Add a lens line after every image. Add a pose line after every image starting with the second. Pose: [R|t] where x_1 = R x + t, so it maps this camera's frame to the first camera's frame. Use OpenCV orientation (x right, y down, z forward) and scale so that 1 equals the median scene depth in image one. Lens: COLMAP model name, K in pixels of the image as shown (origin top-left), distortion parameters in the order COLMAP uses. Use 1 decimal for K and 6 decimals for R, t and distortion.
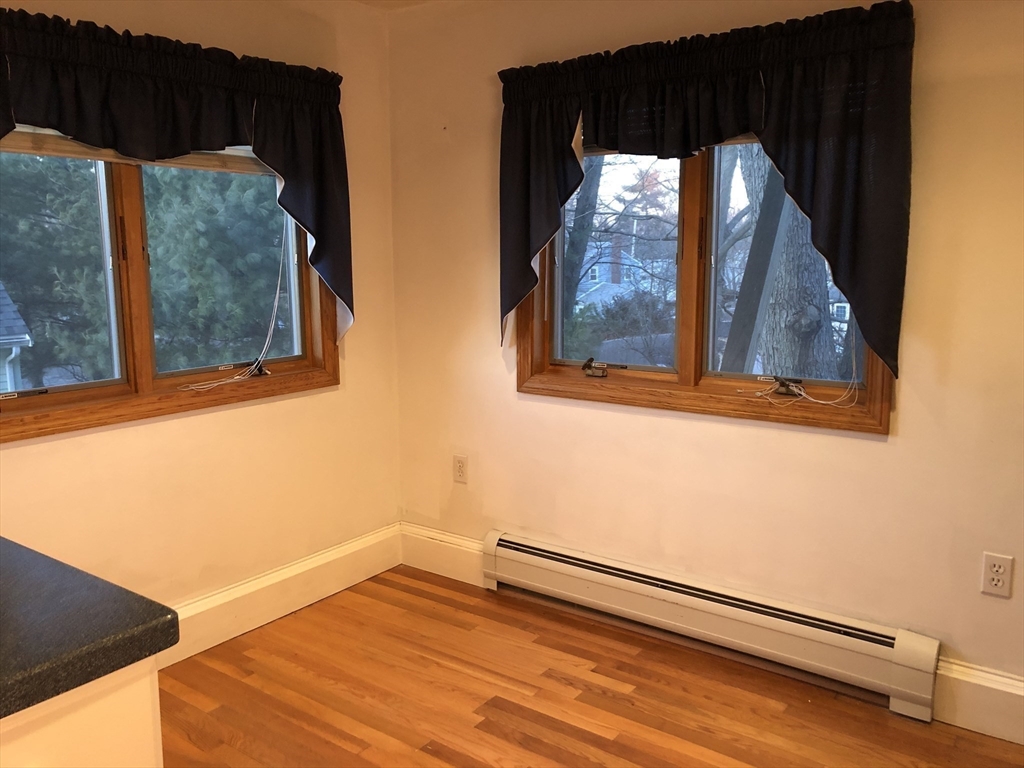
lens RADIAL K [[840.0, 0, 509.5], [0, 840.0, 374.7], [0, 0, 1]] dist [-0.003942, 0.008588]
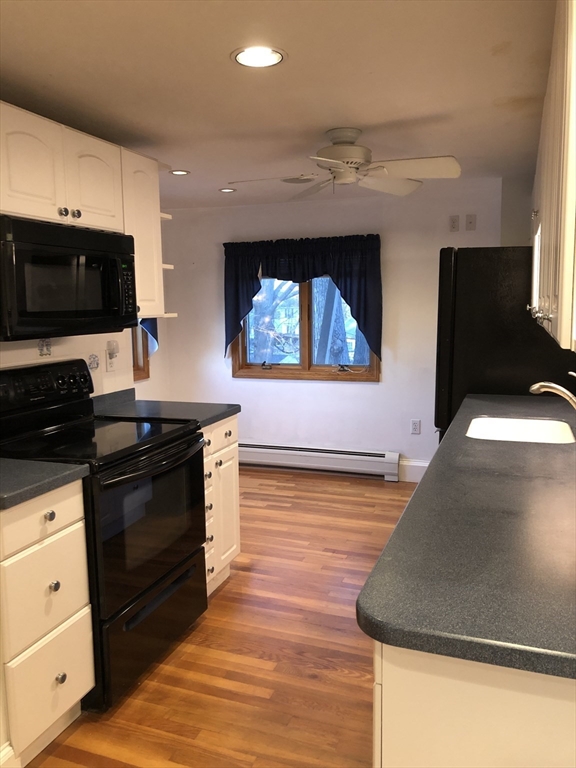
lens RADIAL K [[630.0, 0, 287.2], [0, 630.0, 386.3], [0, 0, 1]] dist [-0.003942, 0.008588]
pose [[0.957380, -0.043037, 0.285608, -0.415718], [0.048167, 0.998779, -0.010961, 0.086821], [-0.284788, 0.024251, 0.958284, -0.867562]]
